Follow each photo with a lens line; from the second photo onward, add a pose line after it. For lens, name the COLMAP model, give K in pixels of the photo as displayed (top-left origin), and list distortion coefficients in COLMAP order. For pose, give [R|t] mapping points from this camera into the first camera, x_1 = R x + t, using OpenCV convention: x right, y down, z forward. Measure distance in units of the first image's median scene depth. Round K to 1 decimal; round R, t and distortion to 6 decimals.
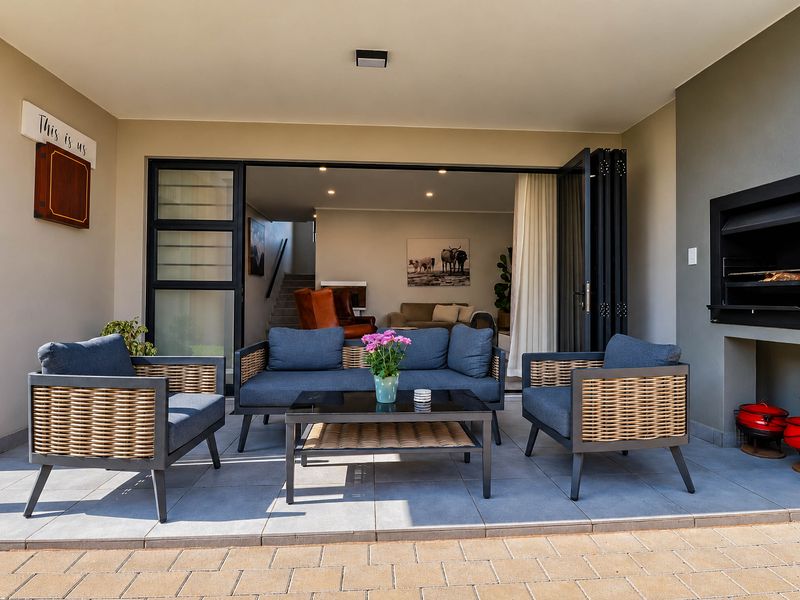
lens RADIAL K [[427.9, 0, 394.3], [0, 427.9, 296.8], [0, 0, 1]] dist [0.000372, -0.016807]
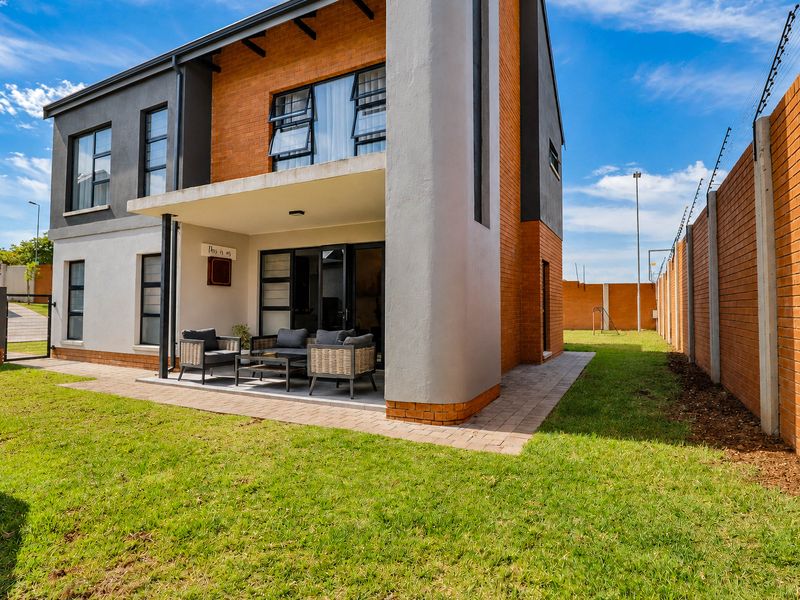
lens RADIAL K [[427.9, 0, 394.3], [0, 427.9, 296.8], [0, 0, 1]] dist [0.000372, -0.016807]
pose [[0.853841, -0.024651, -0.519950, 1.343505], [0.004983, 0.999219, -0.039190, 0.001713], [0.520510, 0.030871, 0.853297, -0.598765]]
